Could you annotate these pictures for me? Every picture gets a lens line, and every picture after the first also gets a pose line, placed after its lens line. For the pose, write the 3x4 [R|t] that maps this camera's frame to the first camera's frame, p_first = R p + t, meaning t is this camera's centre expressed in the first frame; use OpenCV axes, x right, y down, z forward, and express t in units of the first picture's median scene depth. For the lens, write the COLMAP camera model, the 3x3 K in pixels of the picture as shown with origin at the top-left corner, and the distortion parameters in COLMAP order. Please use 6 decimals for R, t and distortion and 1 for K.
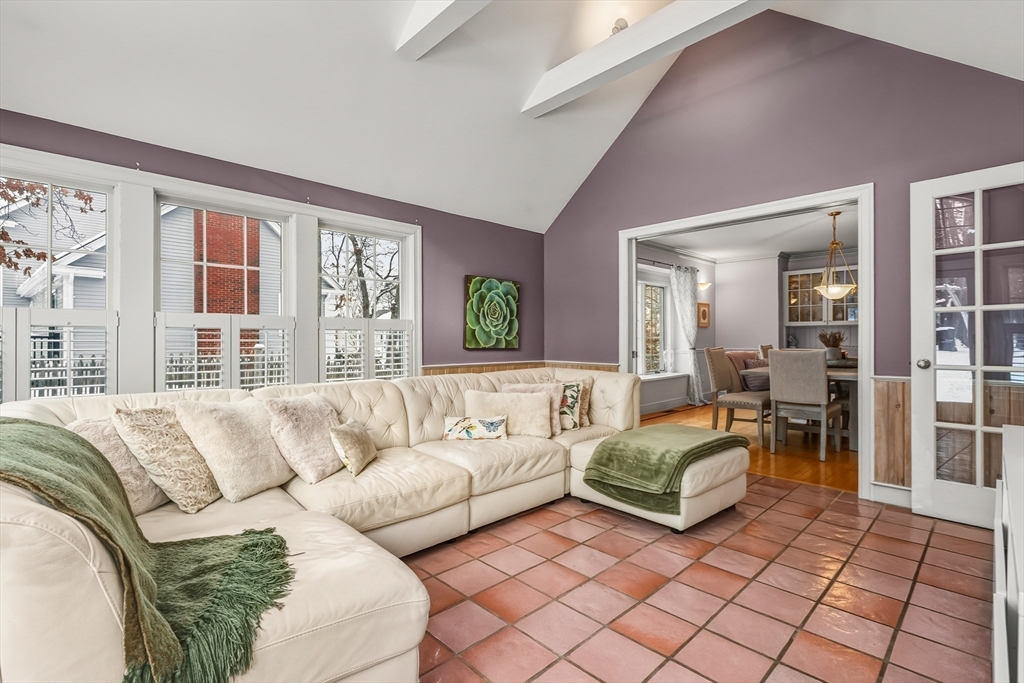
lens RADIAL K [[469.6, 0, 511.3], [0, 469.6, 336.9], [0, 0, 1]] dist [-0.012913, 0.000345]
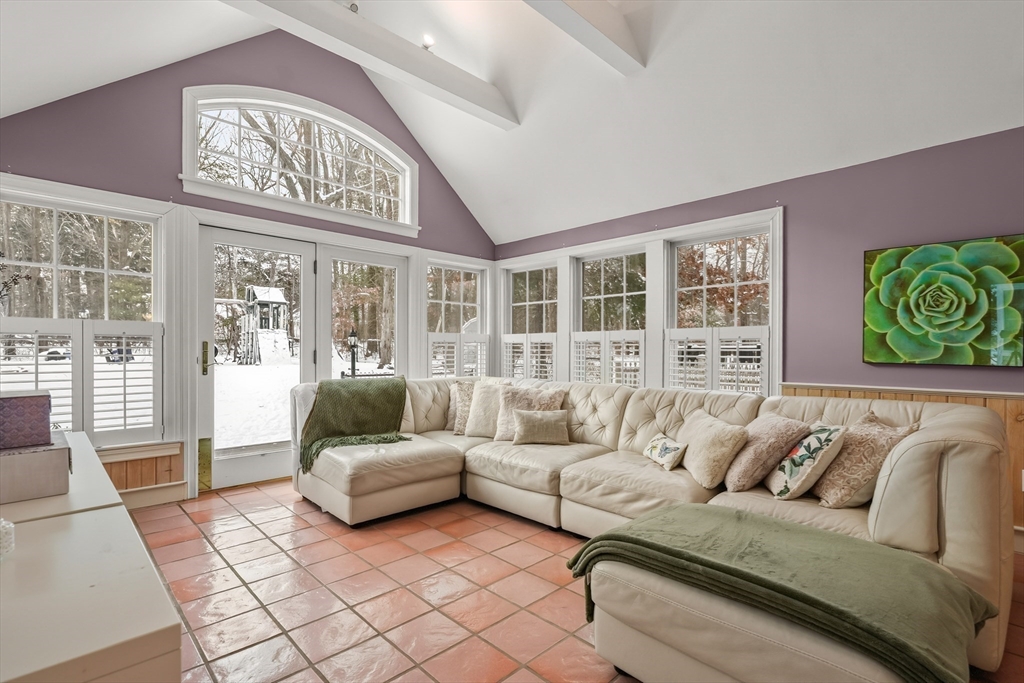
lens RADIAL K [[469.6, 0, 511.1], [0, 469.6, 351.6], [0, 0, 1]] dist [-0.012913, 0.000345]
pose [[0.018260, 0.004568, -0.999823, 0.537068], [0.005951, 0.999971, 0.004678, 0.002849], [0.999816, -0.006035, 0.018233, 0.478399]]
